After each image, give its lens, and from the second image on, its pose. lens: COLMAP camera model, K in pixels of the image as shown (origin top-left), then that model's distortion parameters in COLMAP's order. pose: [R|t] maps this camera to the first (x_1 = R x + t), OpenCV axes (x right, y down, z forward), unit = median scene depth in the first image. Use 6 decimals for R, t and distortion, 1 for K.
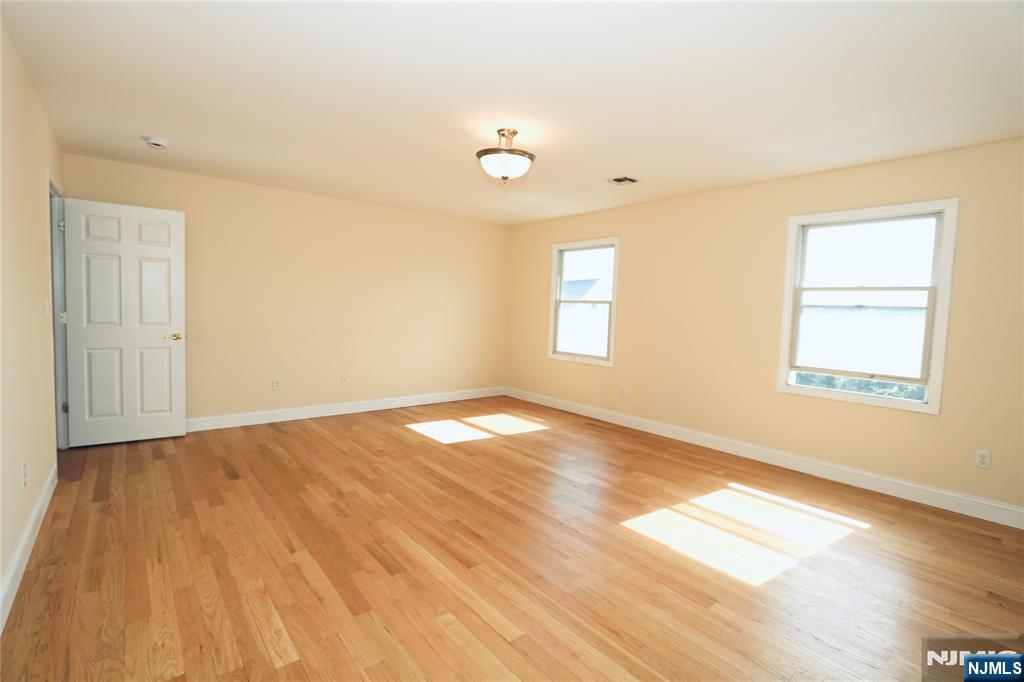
lens RADIAL K [[467.5, 0, 493.6], [0, 467.5, 347.6], [0, 0, 1]] dist [-0.014363, 0.000907]
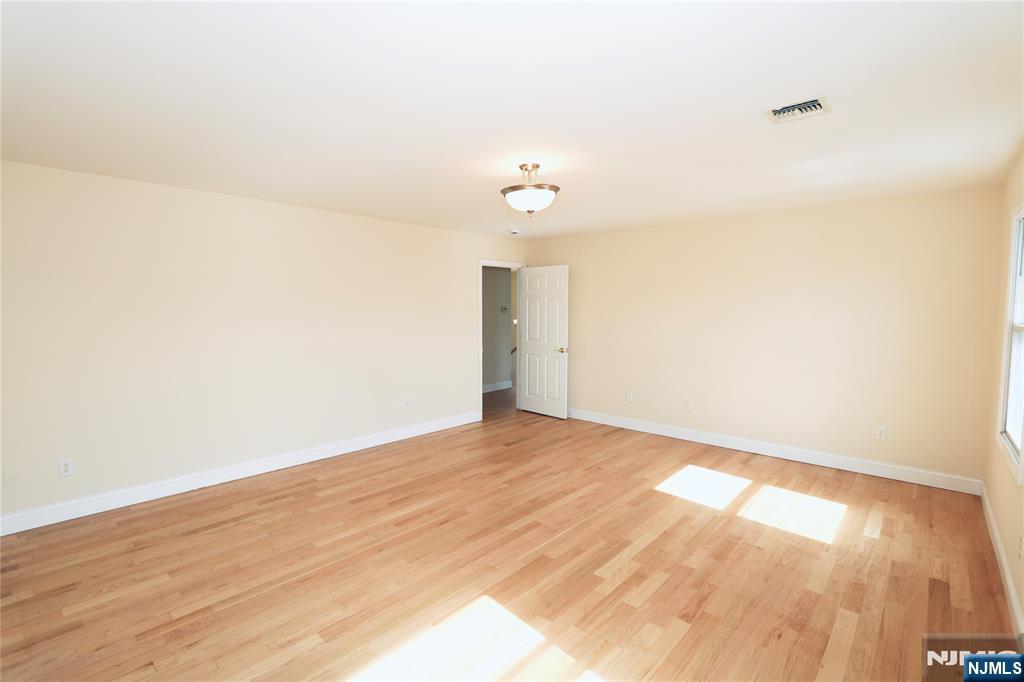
lens RADIAL K [[467.5, 0, 505.9], [0, 467.5, 338.7], [0, 0, 1]] dist [-0.014363, 0.000907]
pose [[0.153322, 0.034310, -0.987581, 0.929199], [-0.080237, 0.996529, 0.022164, -0.097910], [0.984913, 0.075842, 0.155542, 0.726251]]
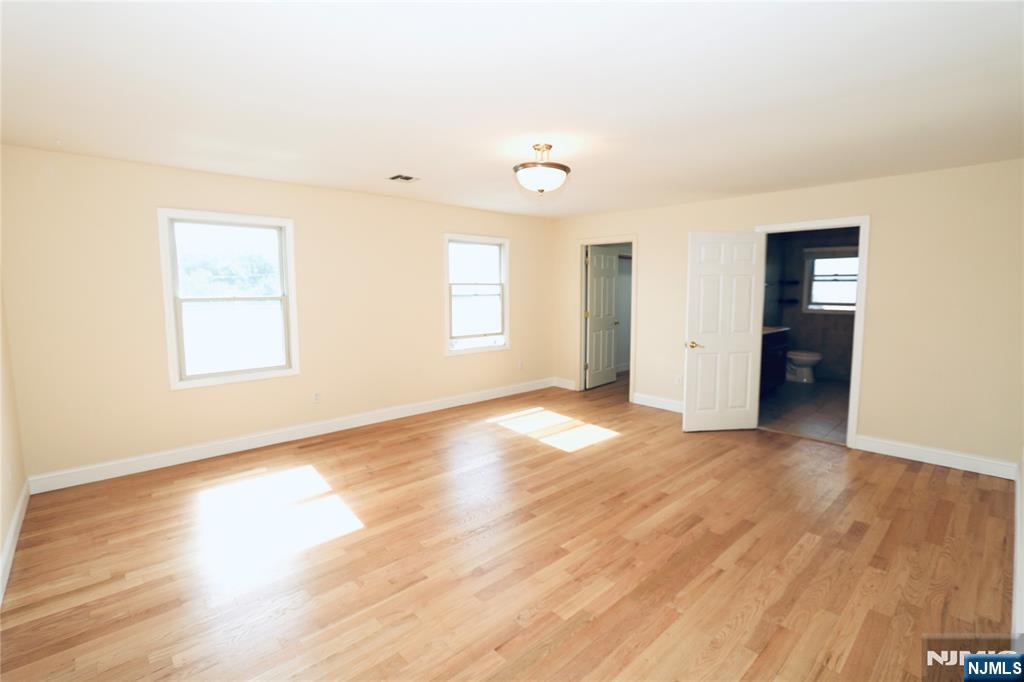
lens RADIAL K [[467.5, 0, 510.4], [0, 467.5, 340.9], [0, 0, 1]] dist [-0.014363, 0.000907]
pose [[-0.073937, -0.146870, 0.986389, -0.940738], [0.082516, 0.984803, 0.152819, -0.179887], [-0.993843, 0.092692, -0.060695, 1.042599]]
